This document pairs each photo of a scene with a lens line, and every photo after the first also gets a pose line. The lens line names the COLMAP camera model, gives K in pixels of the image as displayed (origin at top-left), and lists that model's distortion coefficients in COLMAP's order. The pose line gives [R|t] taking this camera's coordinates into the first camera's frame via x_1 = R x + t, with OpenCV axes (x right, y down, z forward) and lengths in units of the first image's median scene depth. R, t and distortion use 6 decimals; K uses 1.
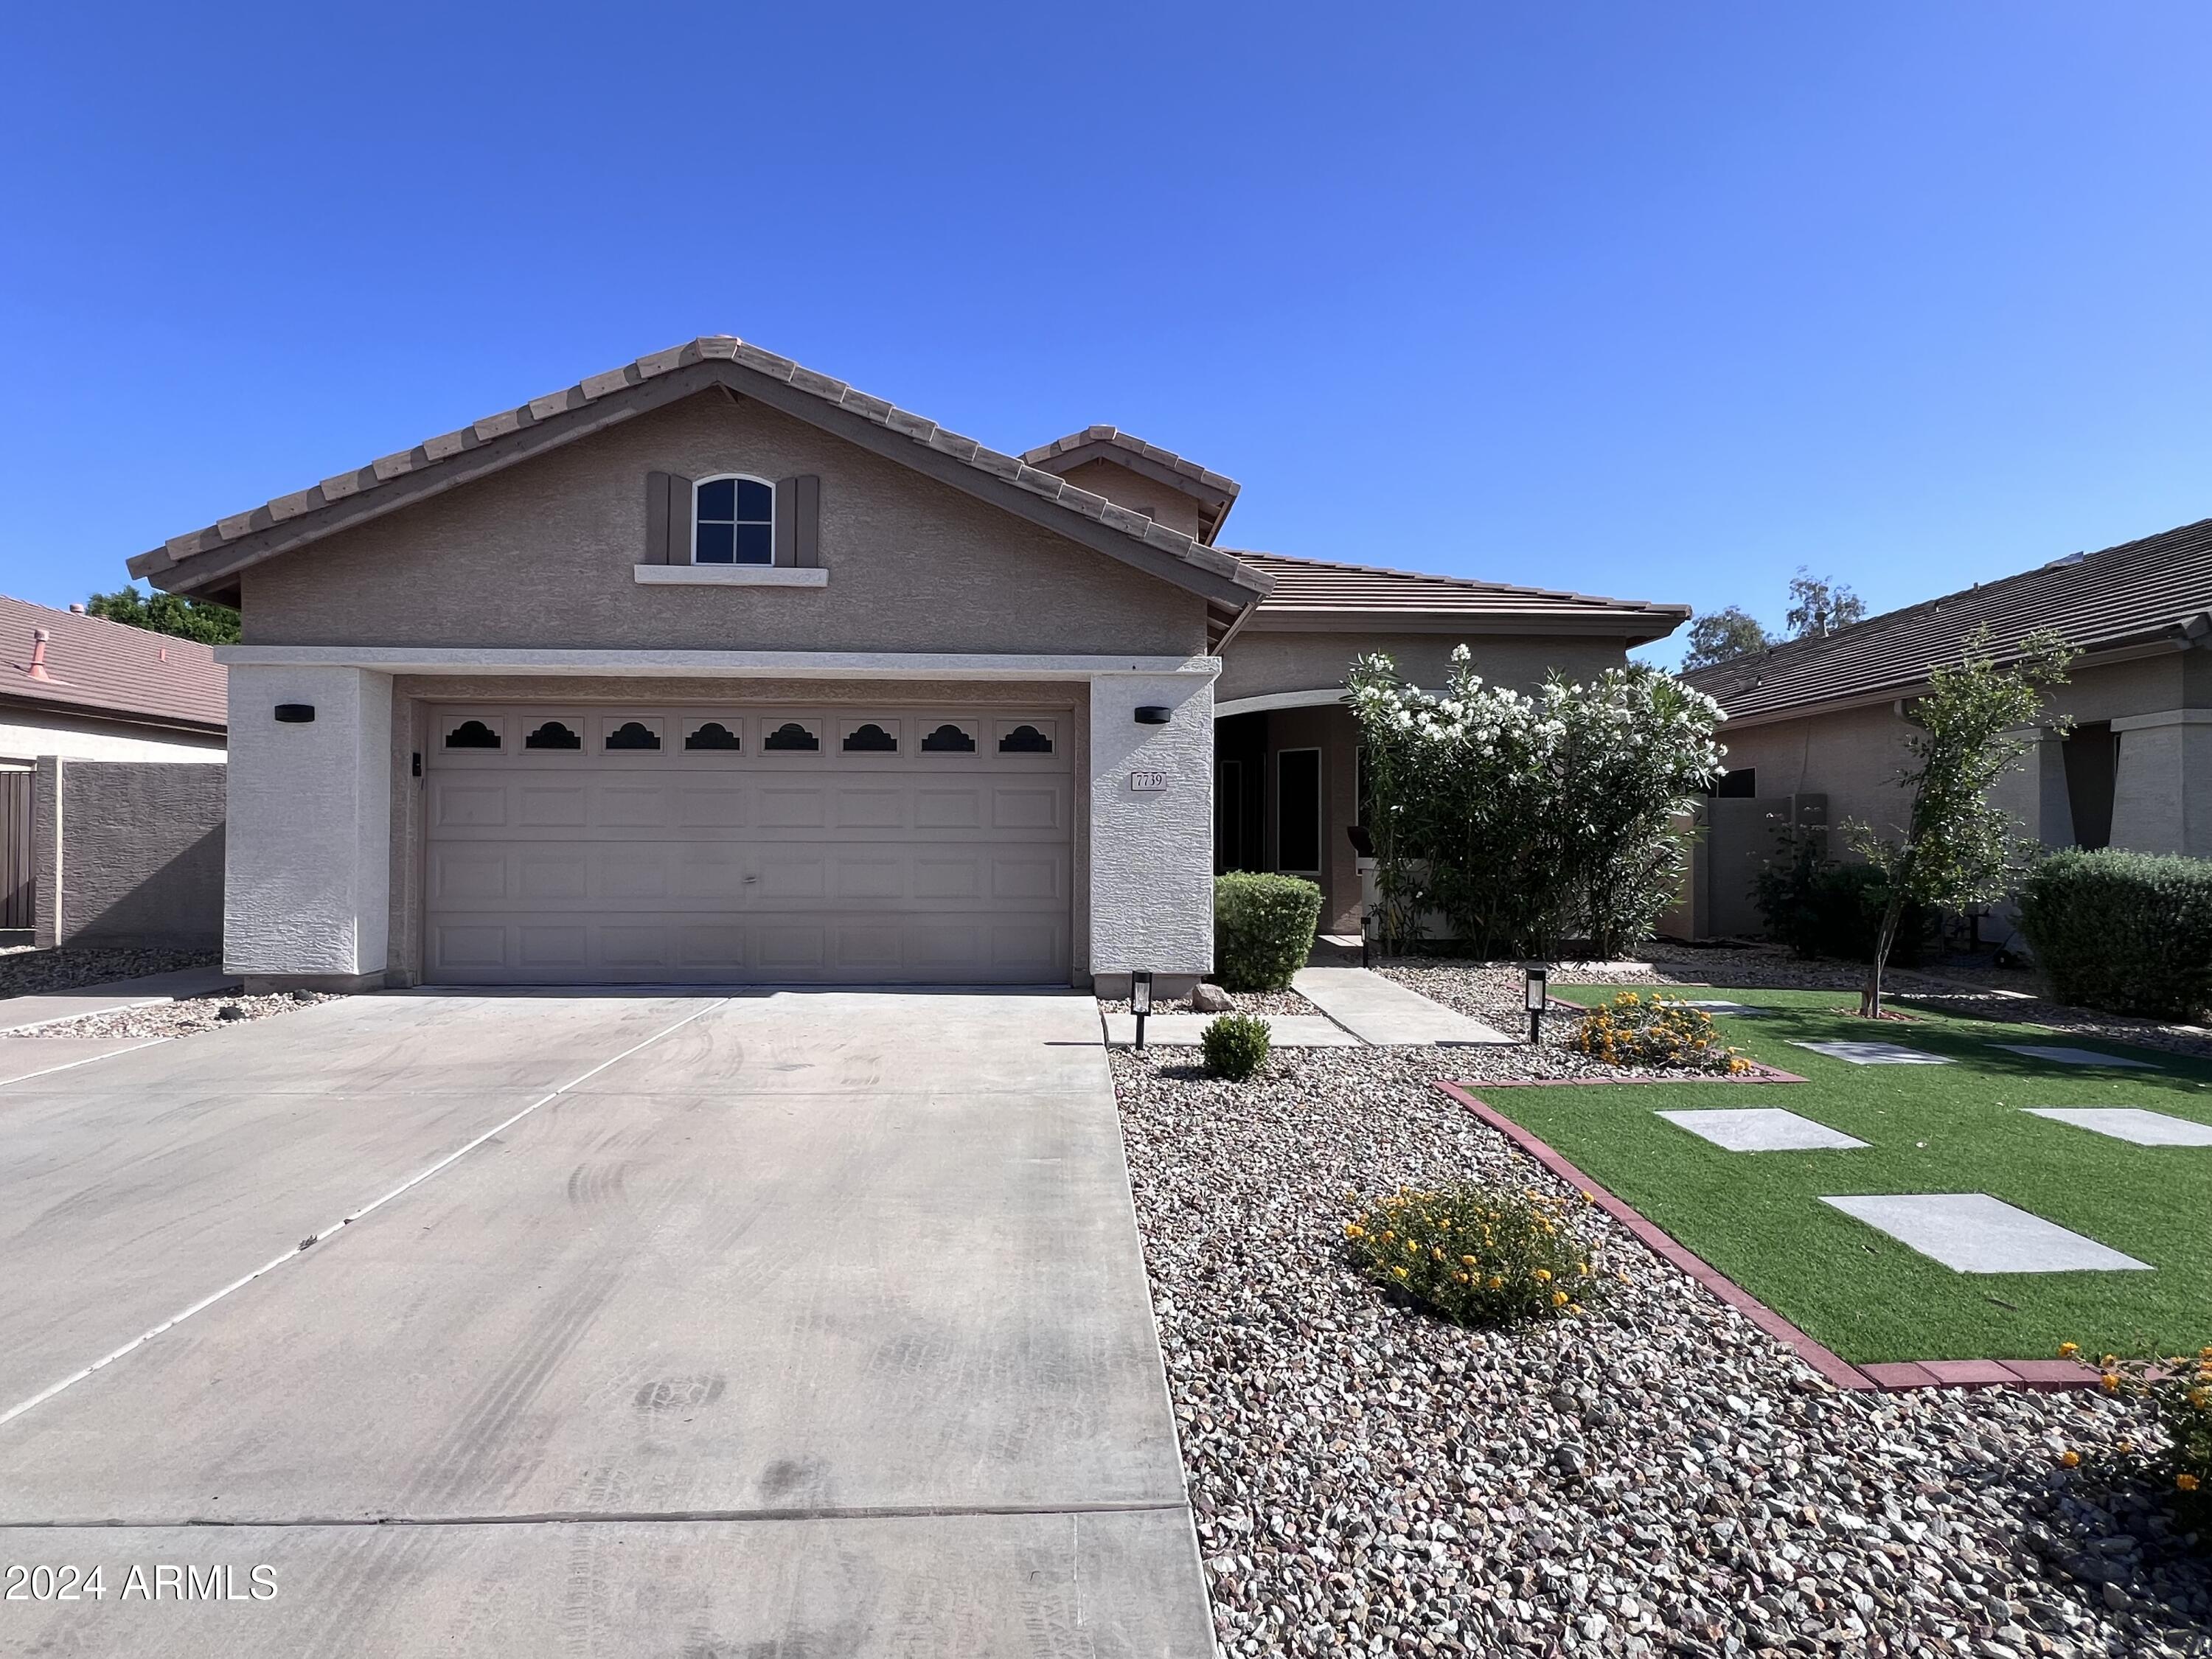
lens RADIAL K [[1058.1, 0, 1103.7], [0, 1058.1, 835.9], [0, 0, 1]] dist [-0.000987, 0.000549]
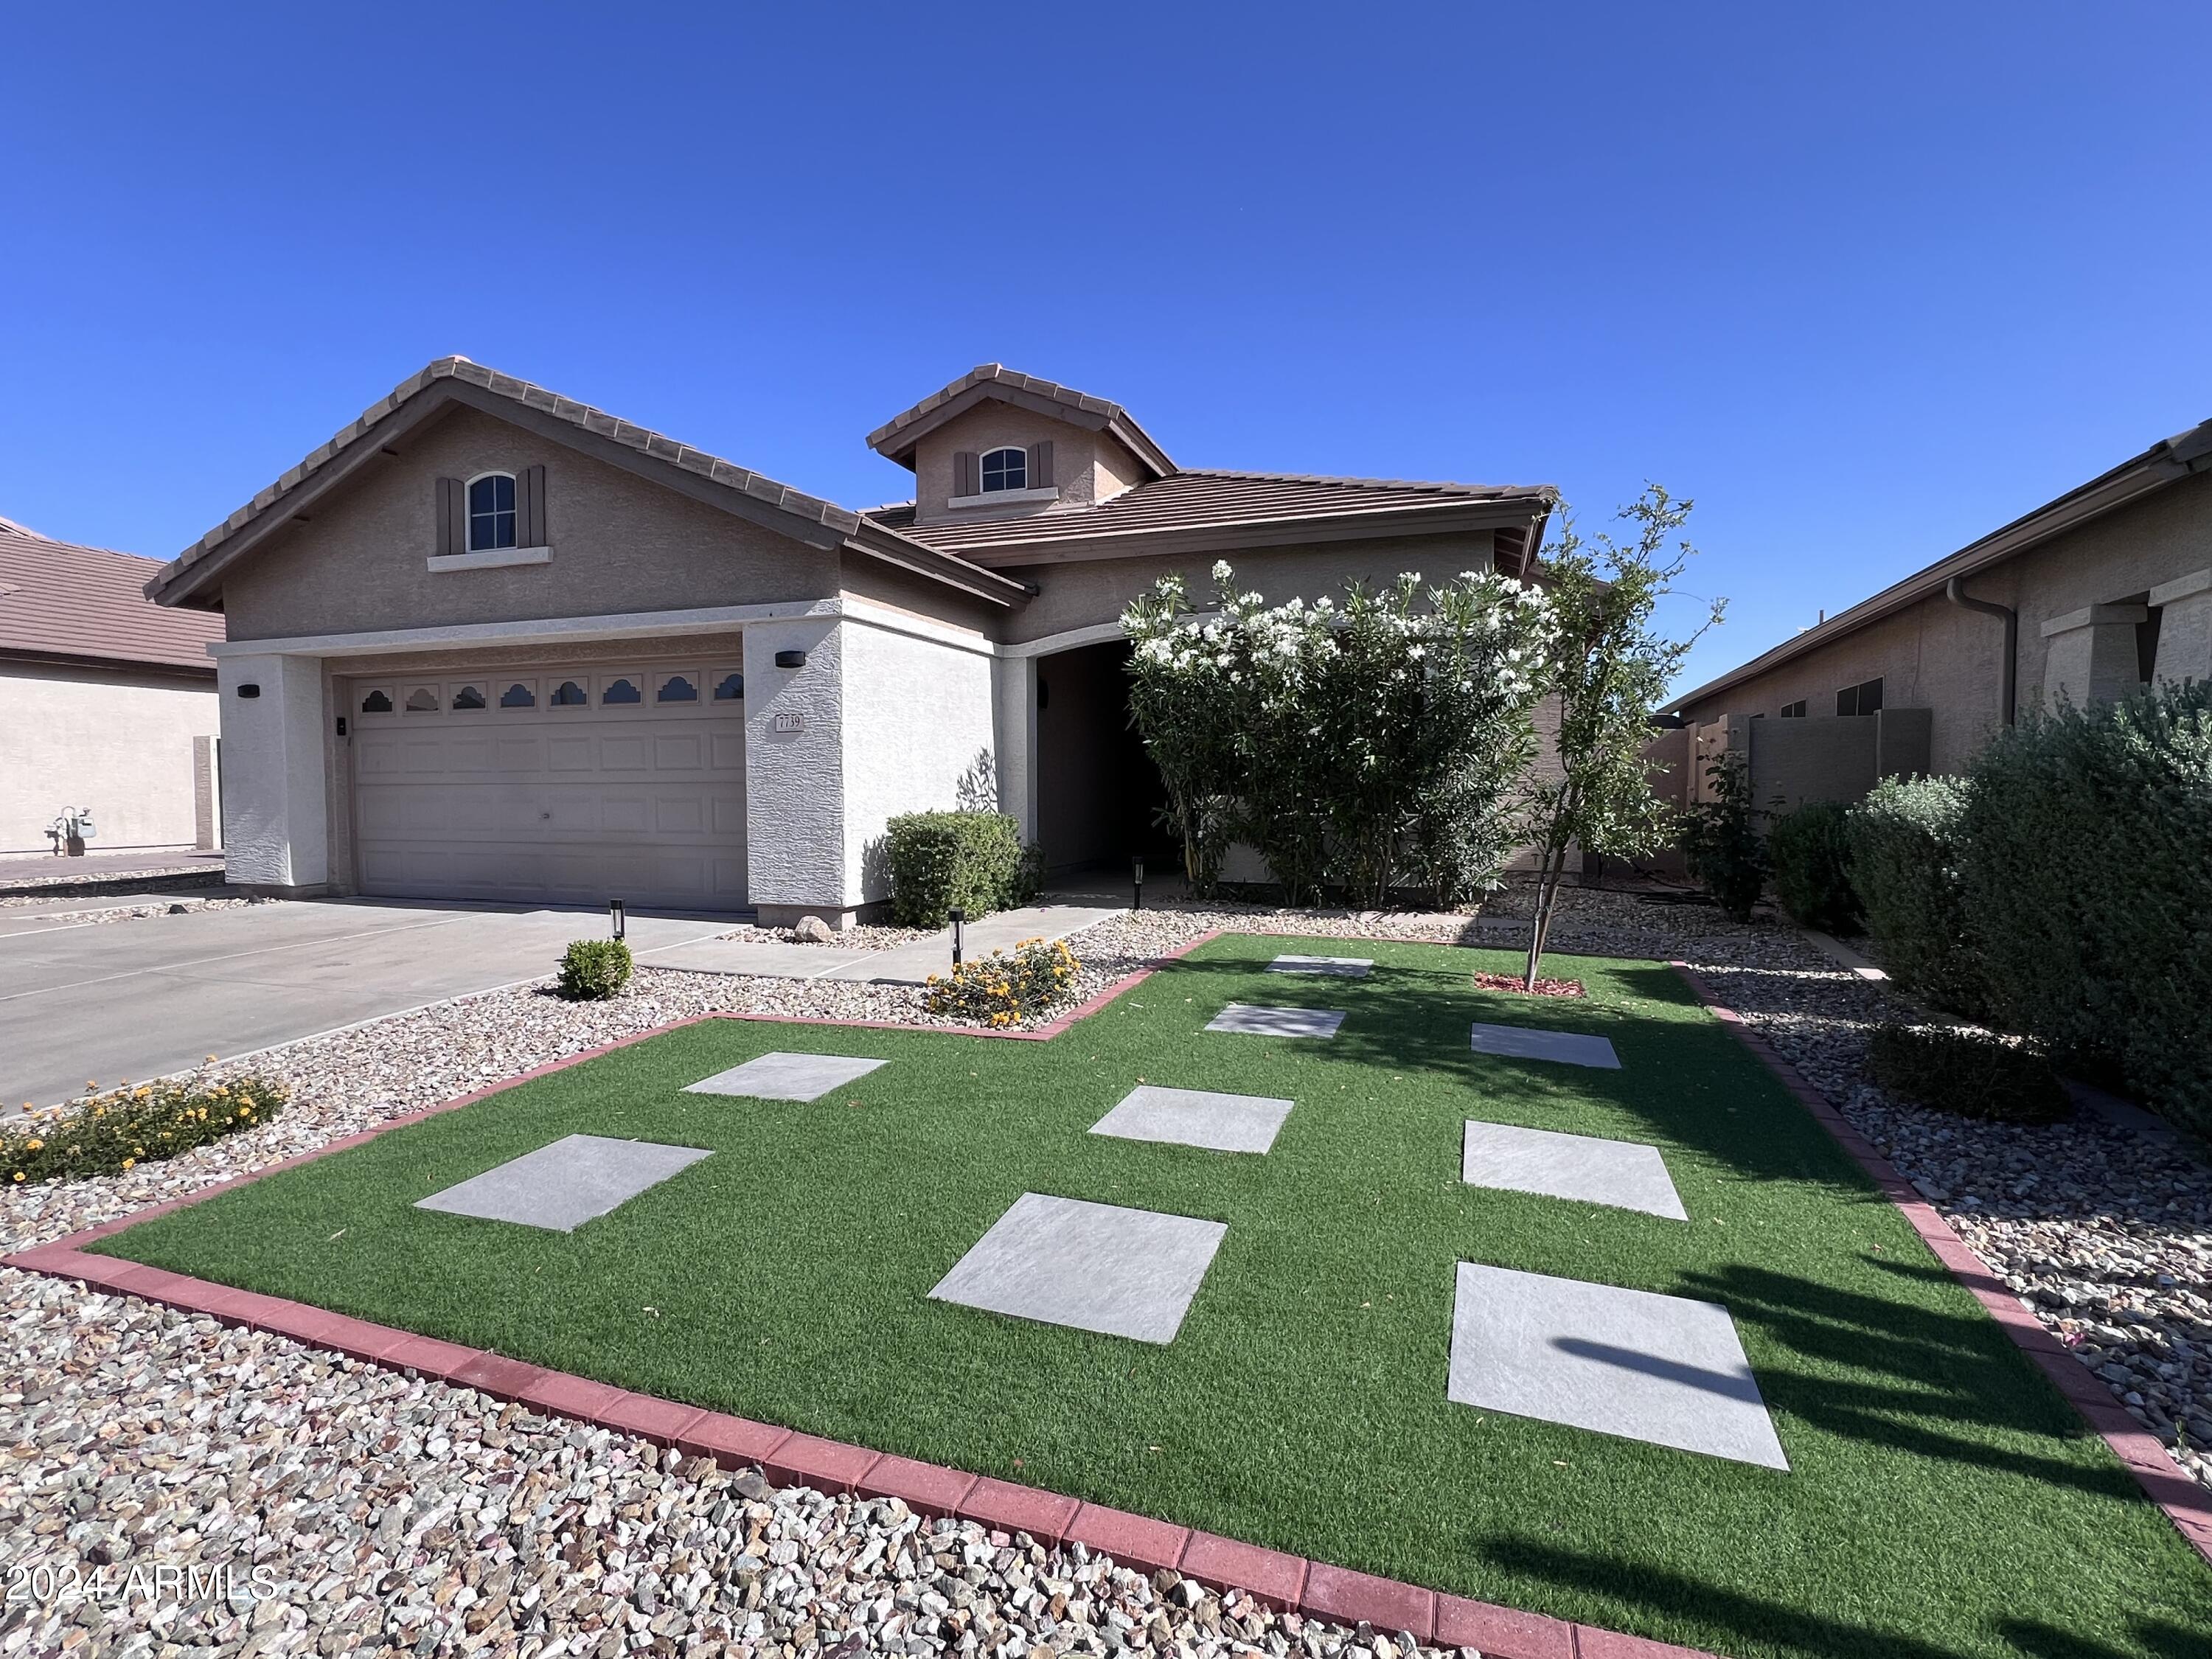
lens RADIAL K [[1058.1, 0, 1107.7], [0, 1058.1, 831.8], [0, 0, 1]] dist [-0.000987, 0.000549]
pose [[0.931074, 0.008086, -0.364741, 0.721378], [0.011057, 0.998670, 0.050365, 0.006932], [0.364663, -0.050927, 0.929746, 0.133218]]
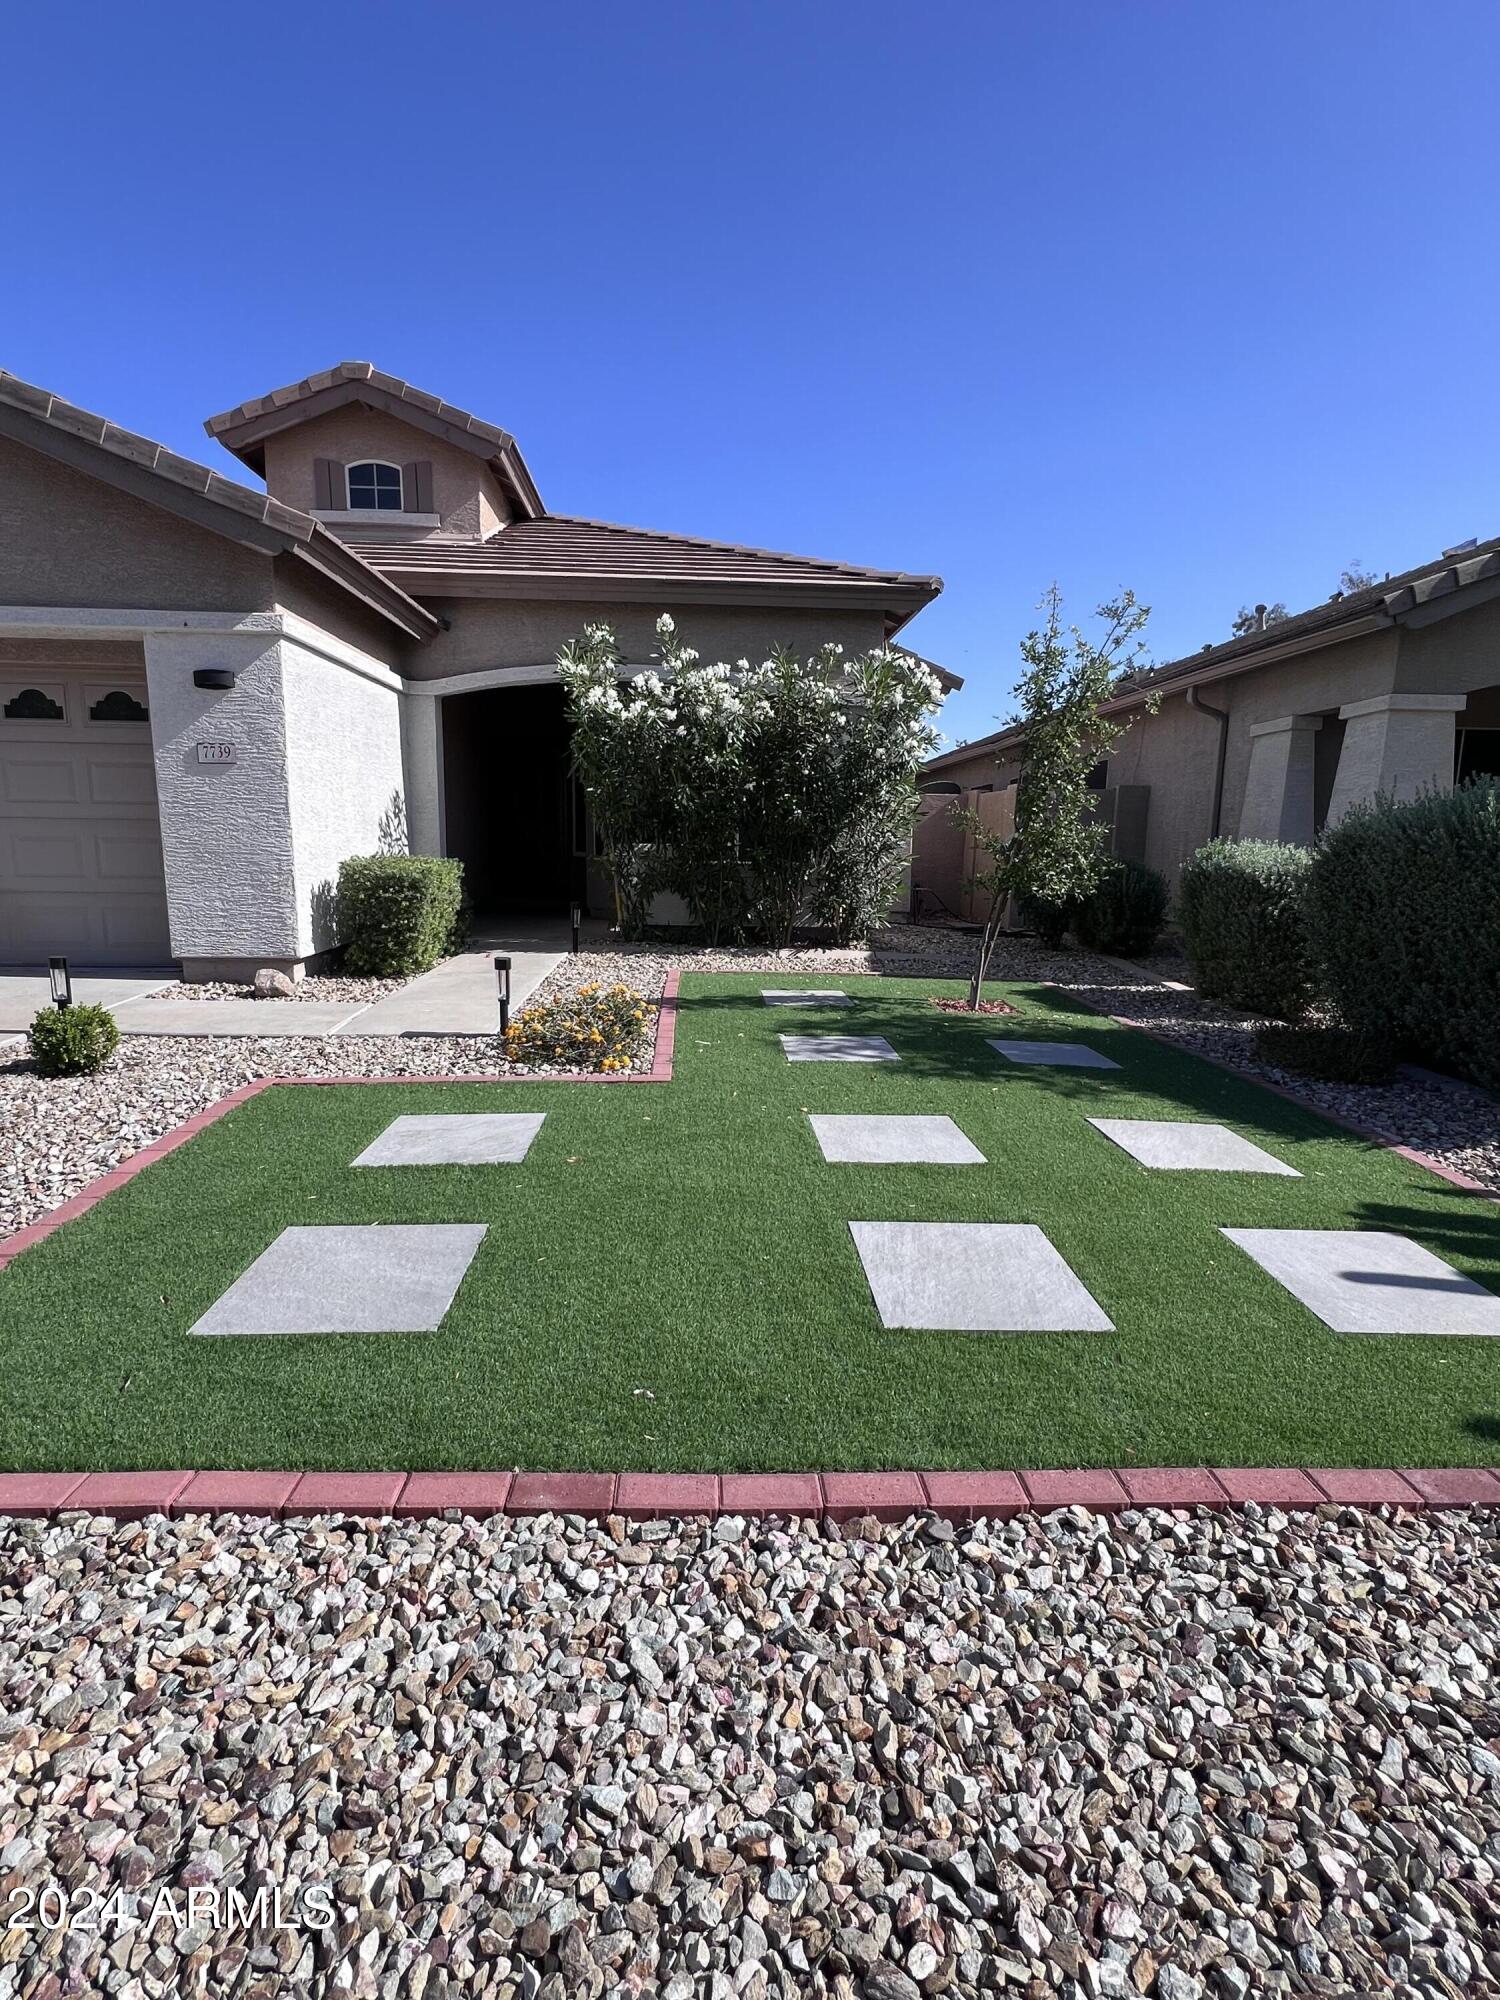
lens RADIAL K [[956.7, 0, 746.0], [0, 956.7, 1001.2], [0, 0, 1]] dist [-0.000987, 0.000549]
pose [[0.999833, 0.009481, 0.015643, 0.499546], [-0.012133, 0.983726, 0.179264, 0.006506], [-0.013689, -0.179424, 0.983677, 0.123286]]
